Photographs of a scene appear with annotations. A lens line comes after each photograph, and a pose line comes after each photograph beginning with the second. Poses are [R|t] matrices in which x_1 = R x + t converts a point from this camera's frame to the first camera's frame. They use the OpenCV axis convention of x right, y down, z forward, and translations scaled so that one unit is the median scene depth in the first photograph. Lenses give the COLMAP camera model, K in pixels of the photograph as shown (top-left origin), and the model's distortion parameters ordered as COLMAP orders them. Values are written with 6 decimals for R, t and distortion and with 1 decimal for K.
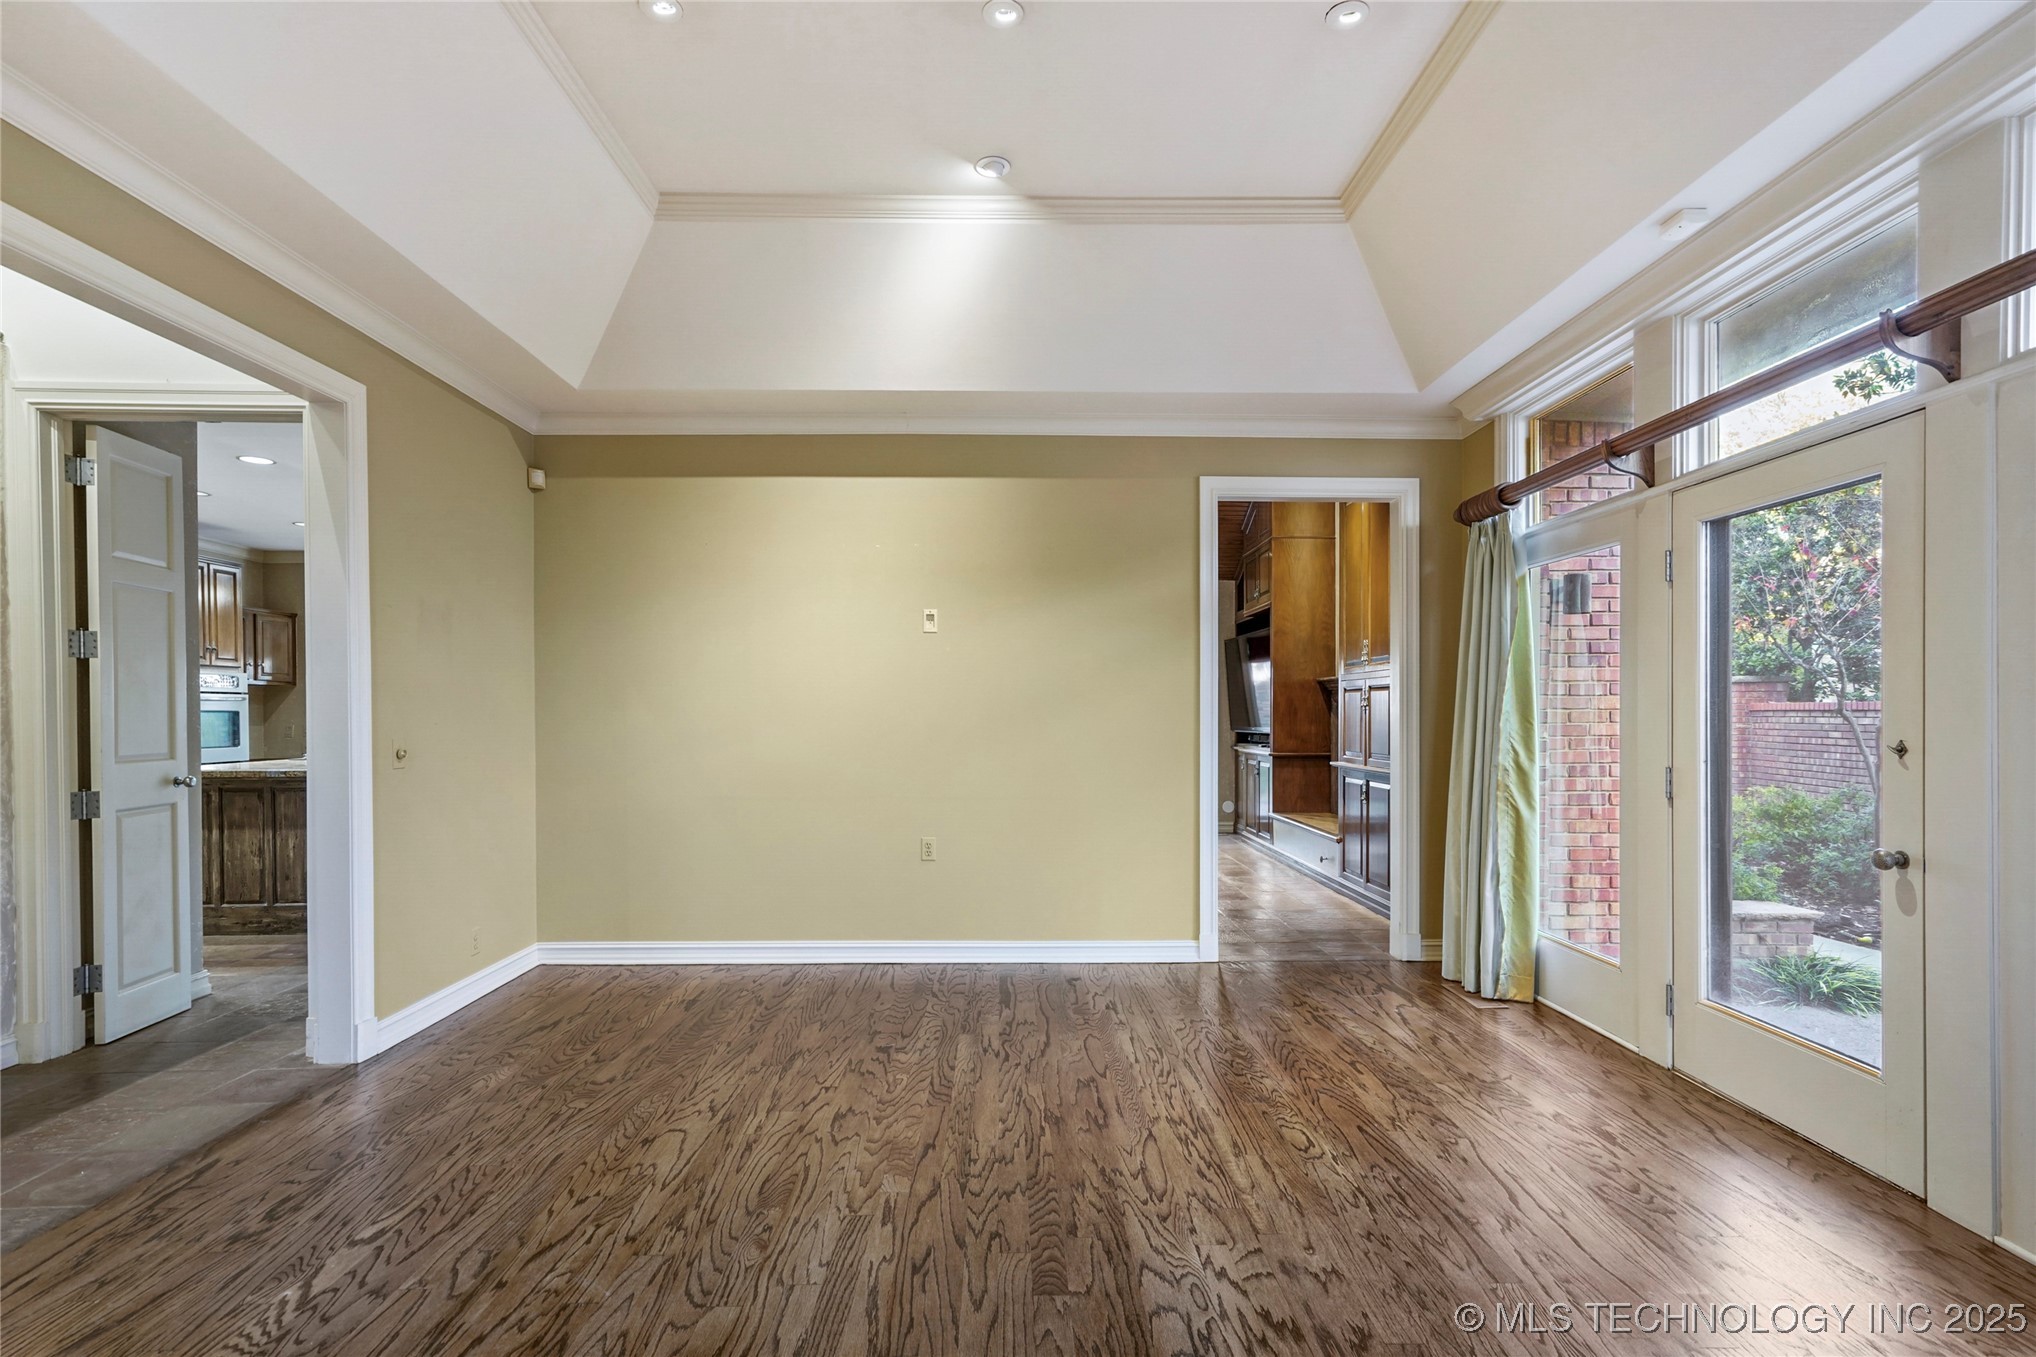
lens RADIAL K [[970.0, 0, 1014.2], [0, 970.0, 707.7], [0, 0, 1]] dist [-0.001001, 0.009533]
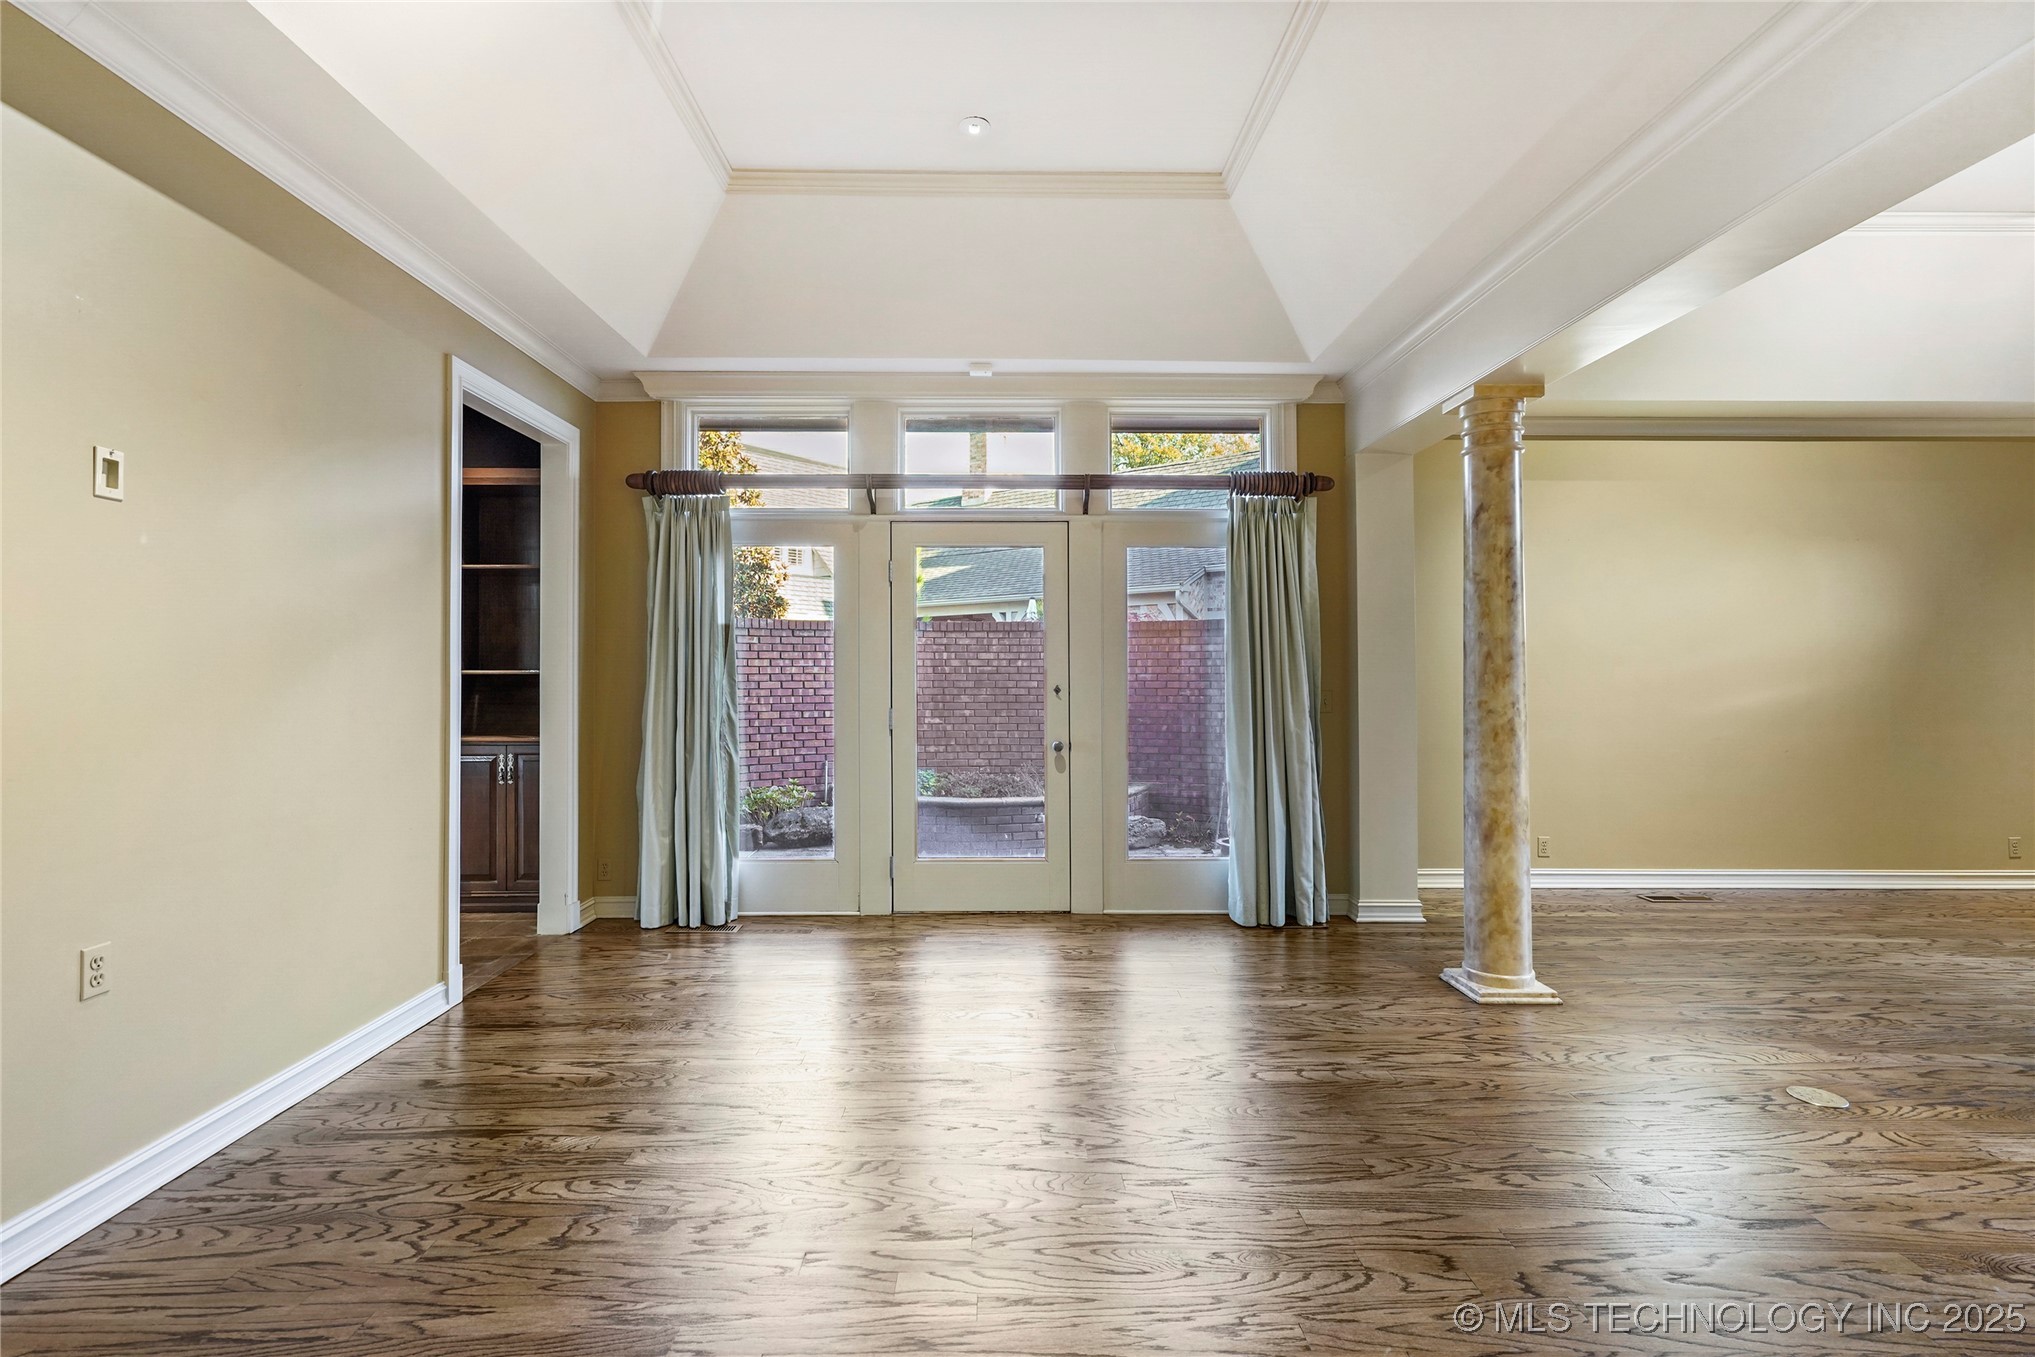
lens RADIAL K [[958.6, 0, 1015.3], [0, 958.6, 653.2], [0, 0, 1]] dist [-0.000622, 0.009049]
pose [[0.001862, 0.021065, 0.999776, -0.804587], [-0.002427, 0.999775, -0.021060, 0.007426], [-0.999995, -0.002388, 0.001912, 0.837588]]
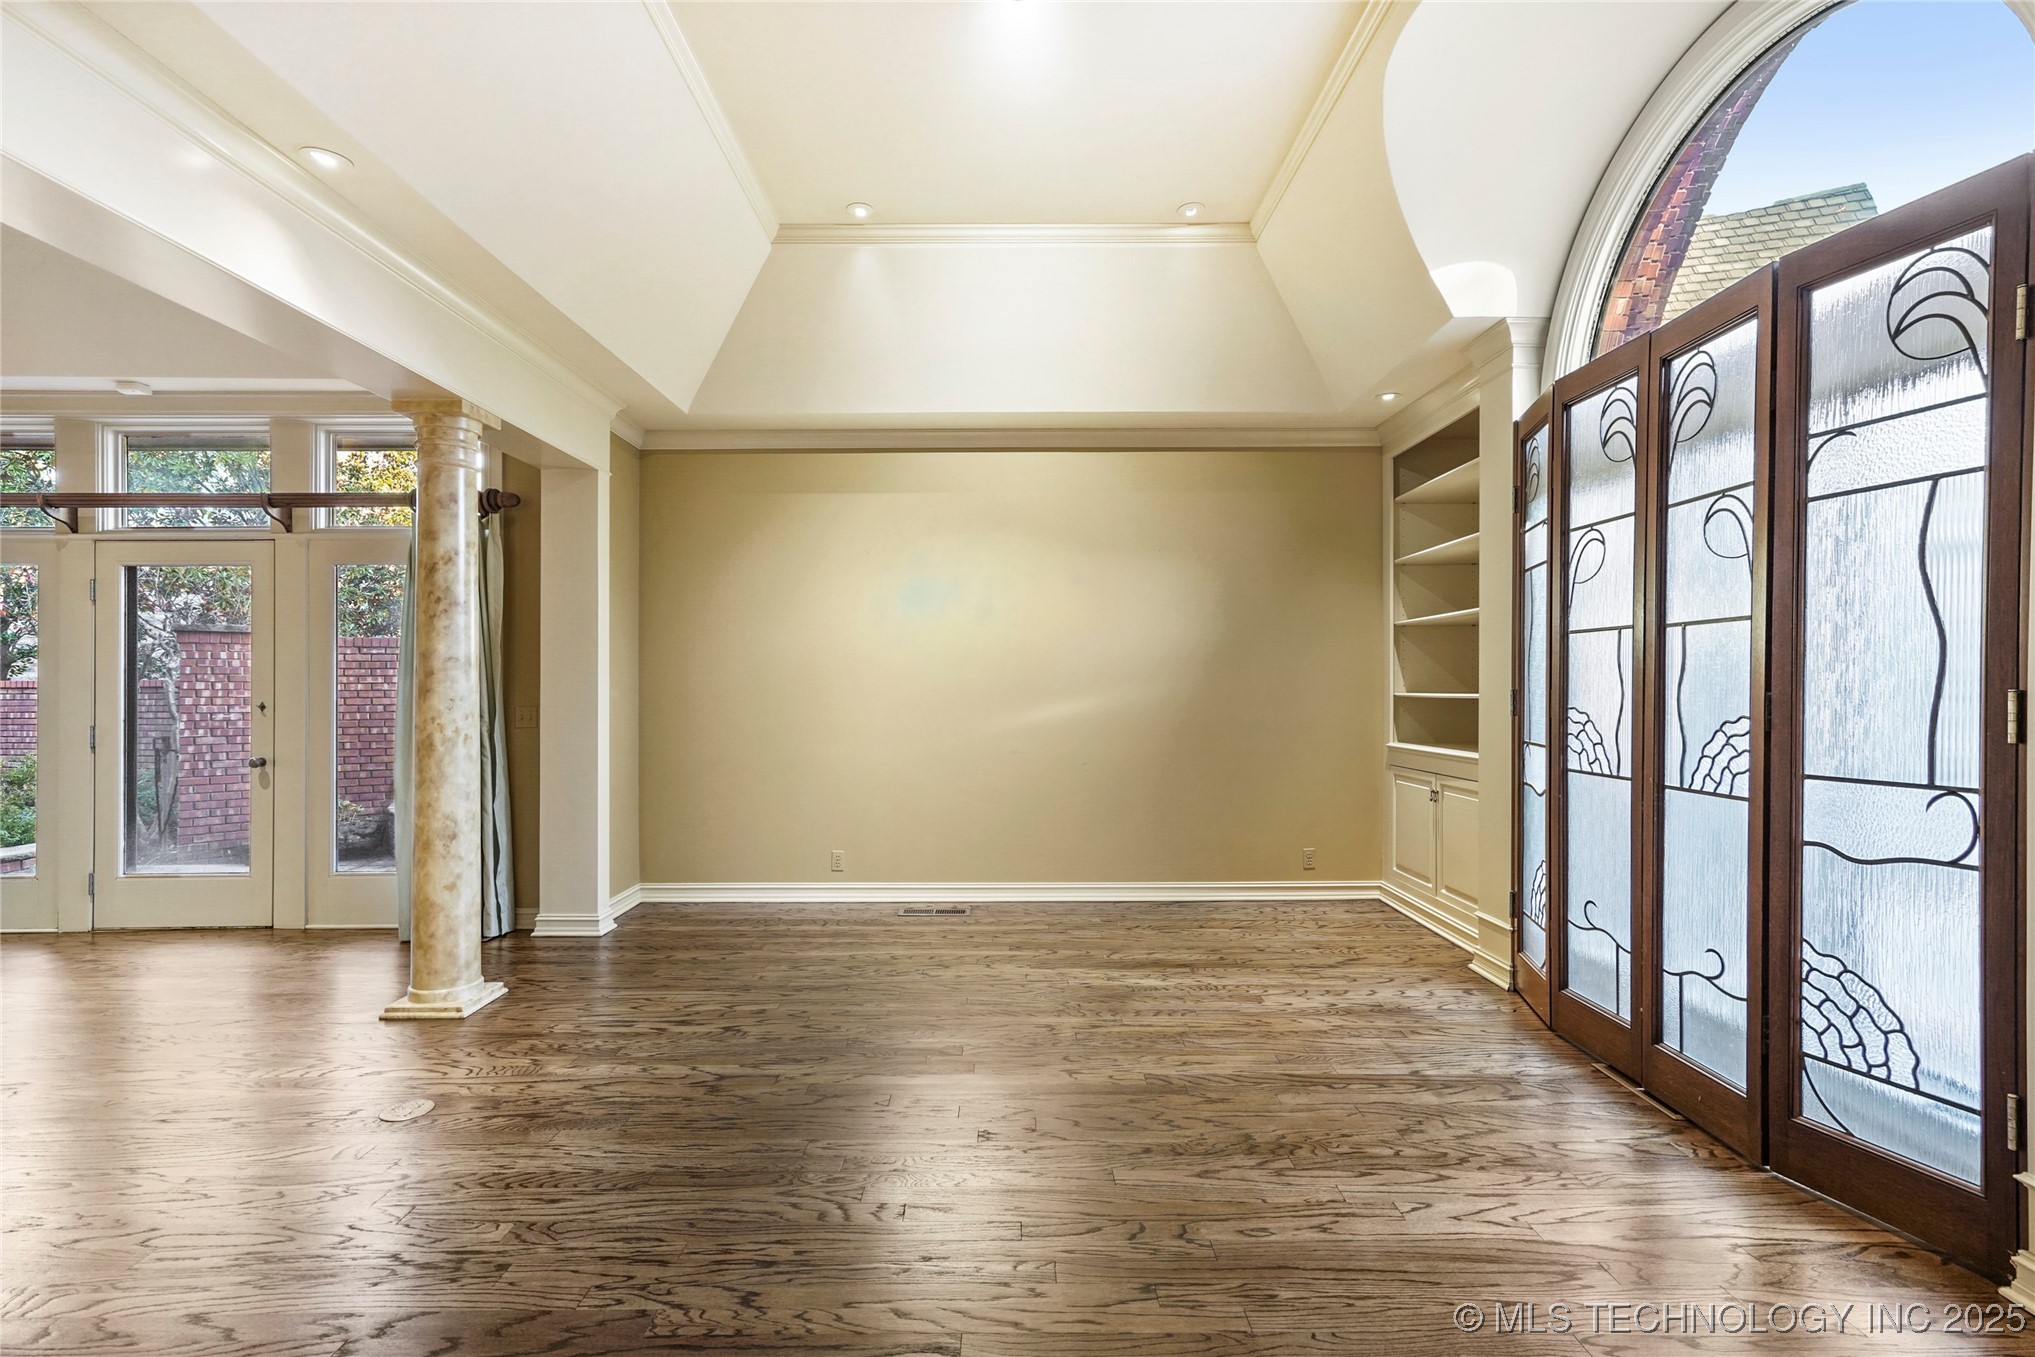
lens RADIAL K [[950.4, 0, 1017.5], [0, 950.4, 678.5], [0, 0, 1]] dist [0.000054, 0.010807]
pose [[0.024139, 0.008685, 0.999671, -0.779072], [0.003084, 0.999957, -0.008762, 0.005166], [-0.999704, 0.003294, 0.024111, -0.458459]]
